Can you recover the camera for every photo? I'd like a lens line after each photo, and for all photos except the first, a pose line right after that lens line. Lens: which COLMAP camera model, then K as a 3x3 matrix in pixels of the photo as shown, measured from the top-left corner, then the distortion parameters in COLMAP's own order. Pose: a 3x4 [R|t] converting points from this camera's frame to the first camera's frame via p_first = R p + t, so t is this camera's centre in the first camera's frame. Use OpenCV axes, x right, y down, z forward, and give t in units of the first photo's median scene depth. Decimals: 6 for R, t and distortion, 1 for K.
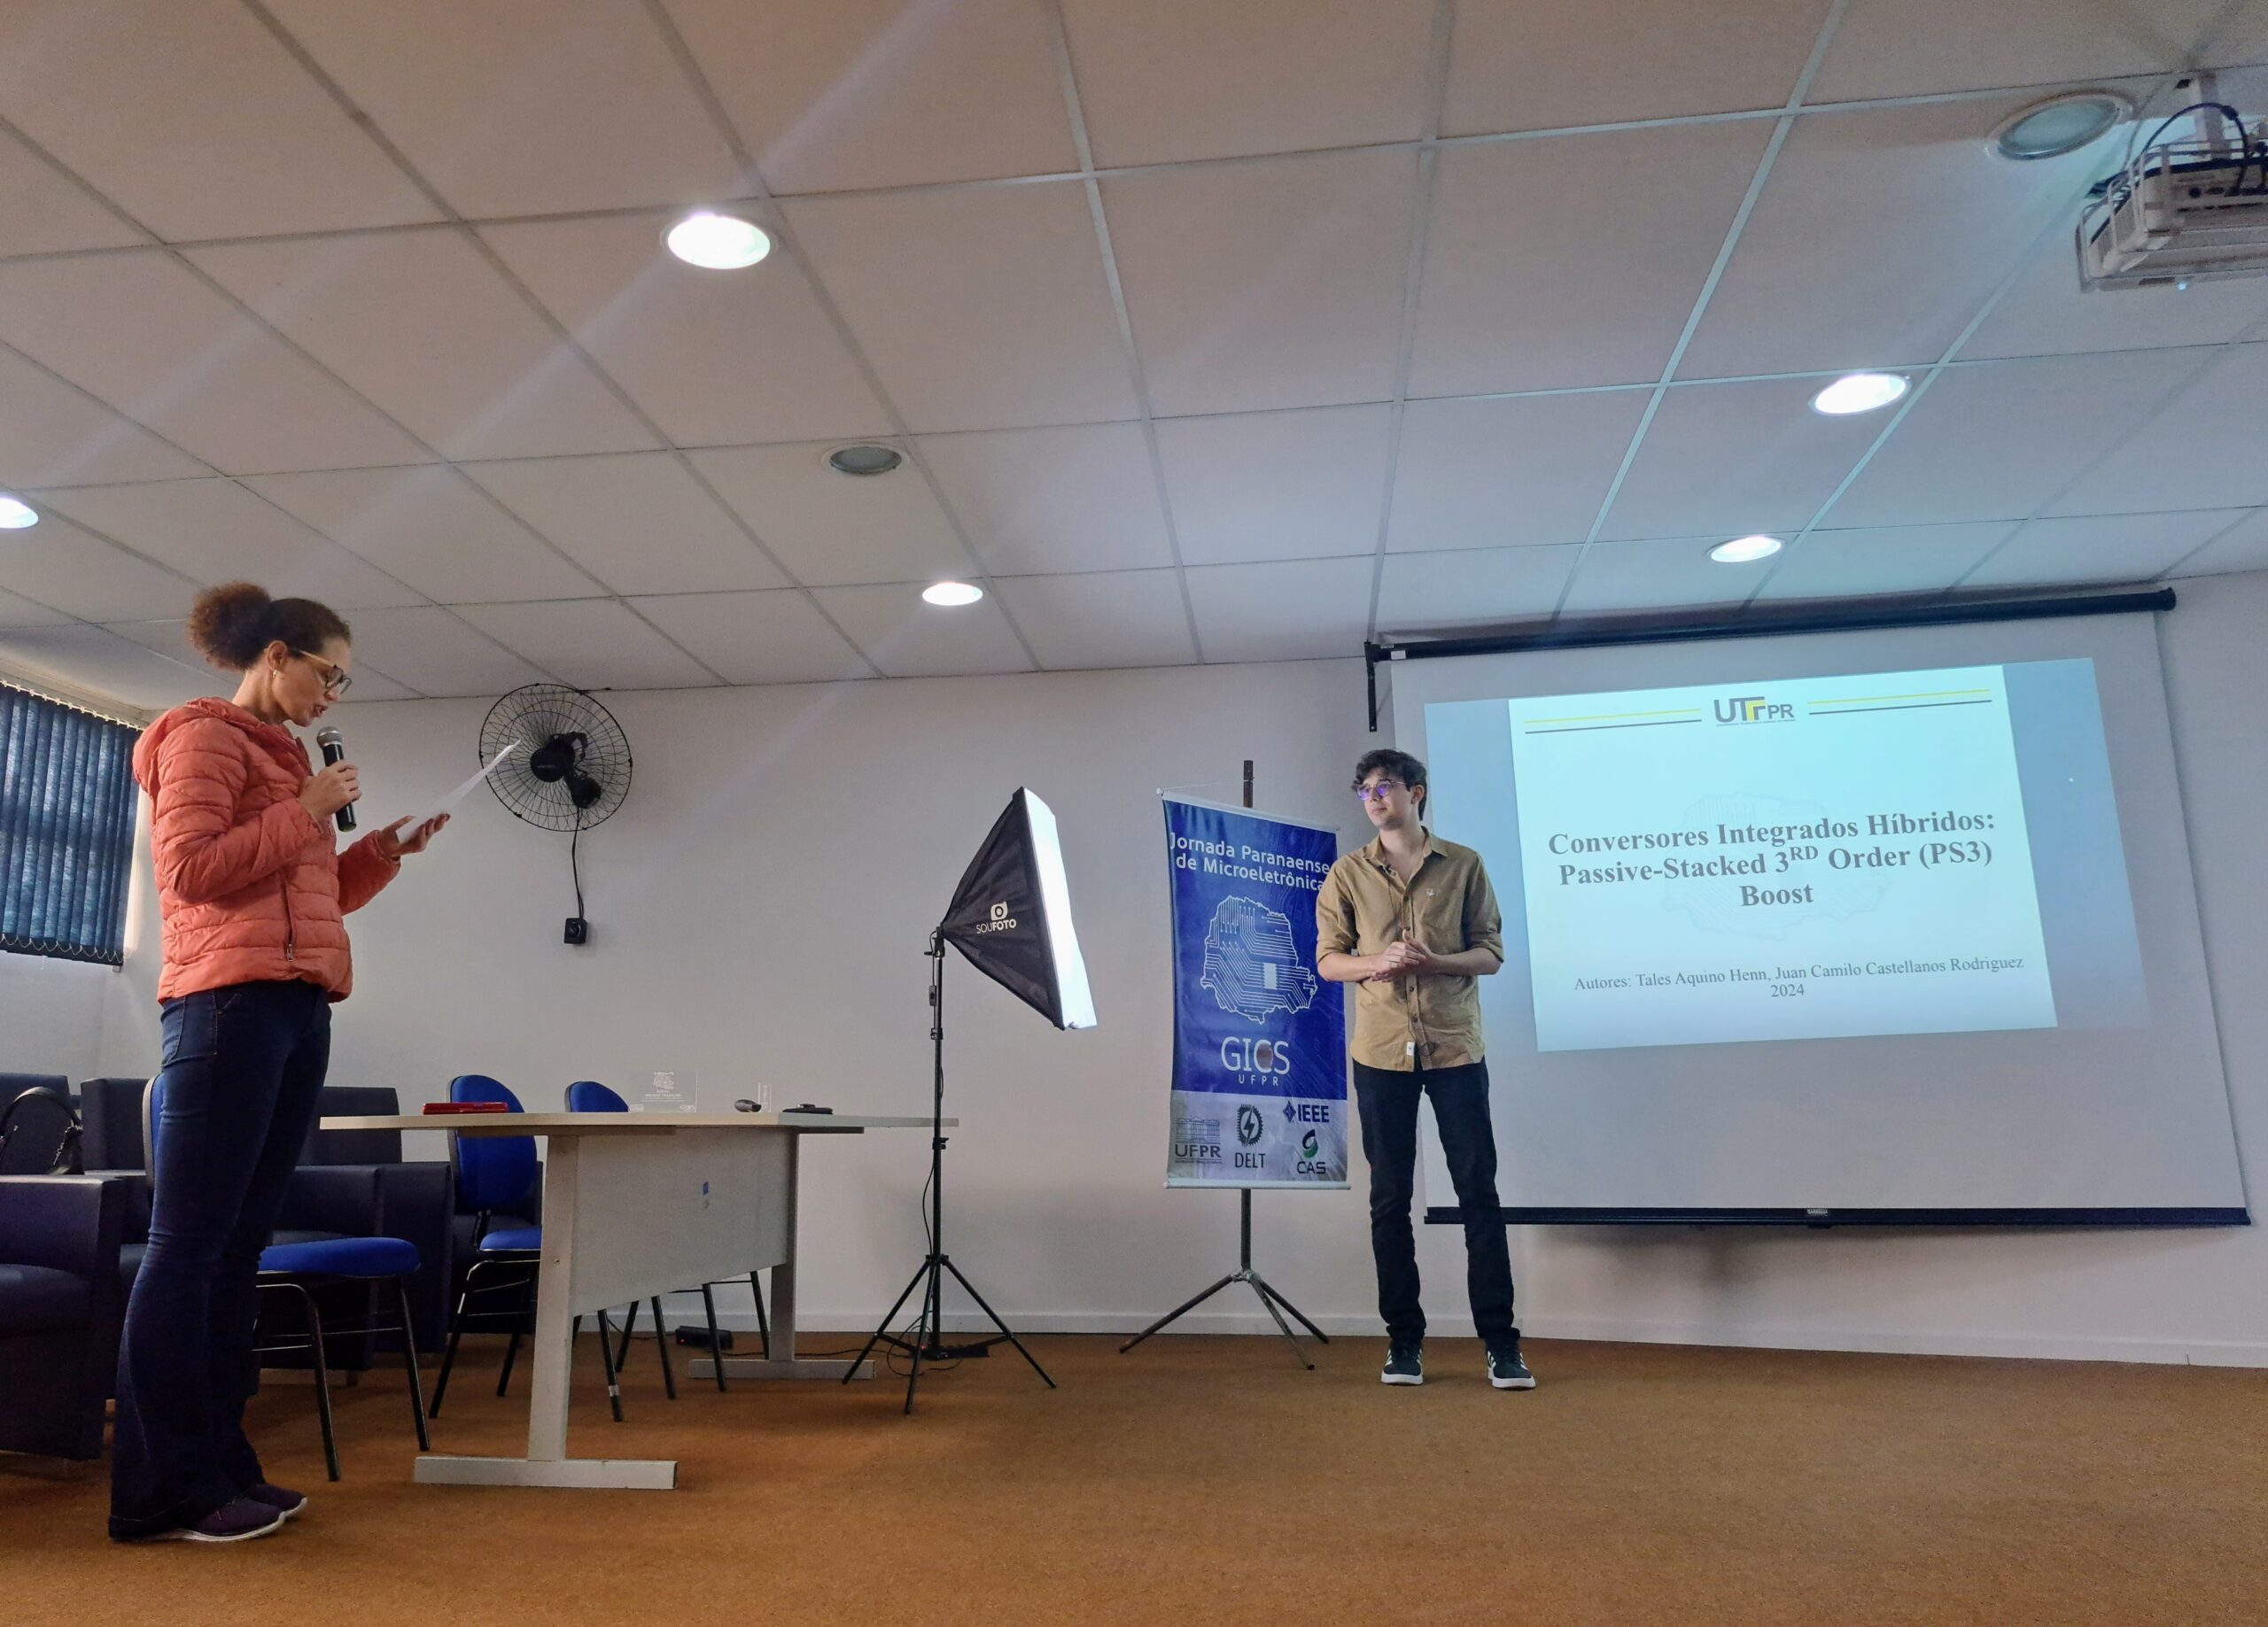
lens RADIAL K [[1641.5, 0, 1052.0], [0, 1641.5, 780.5], [0, 0, 1]] dist [0.056776, -0.063083]
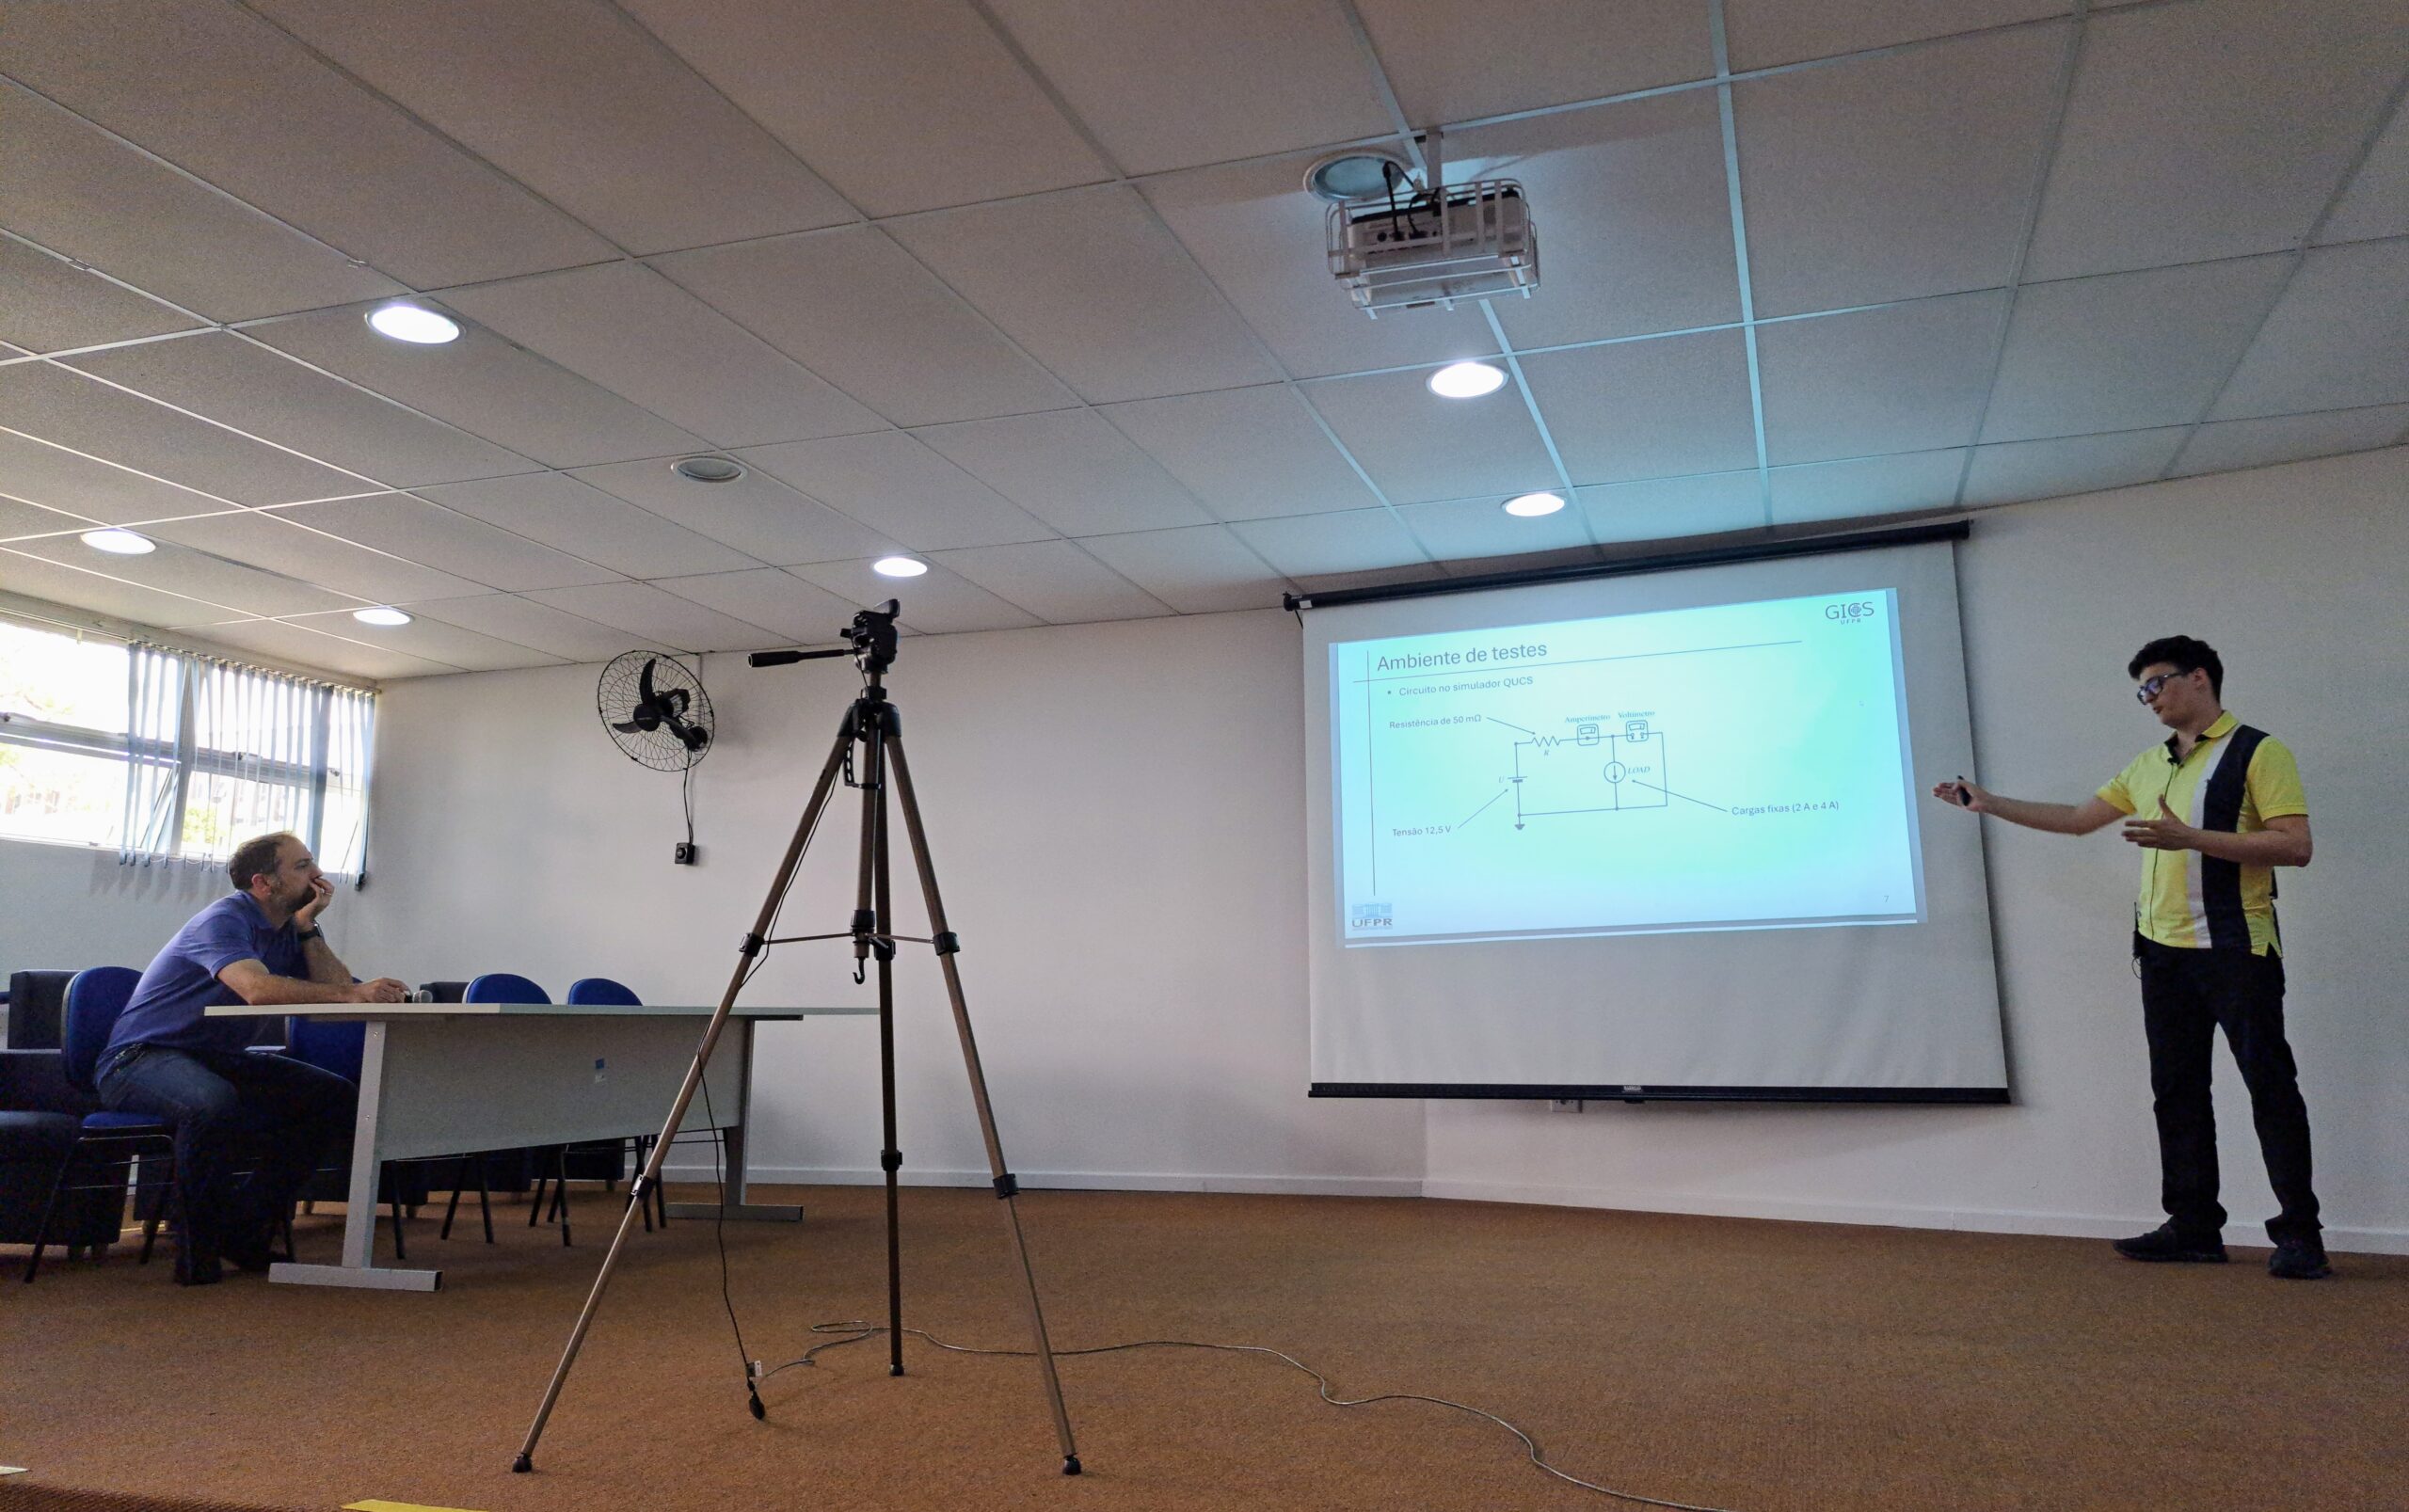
lens RADIAL K [[1496.2, 0, 1204.5], [0, 1496.2, 756.0], [0, 0, 1]] dist [0.044661, -0.039198]
pose [[0.990143, -0.022522, -0.138238, 0.314862], [0.027566, 0.999018, 0.034683, -0.010157], [0.137321, -0.038152, 0.989791, -0.045713]]
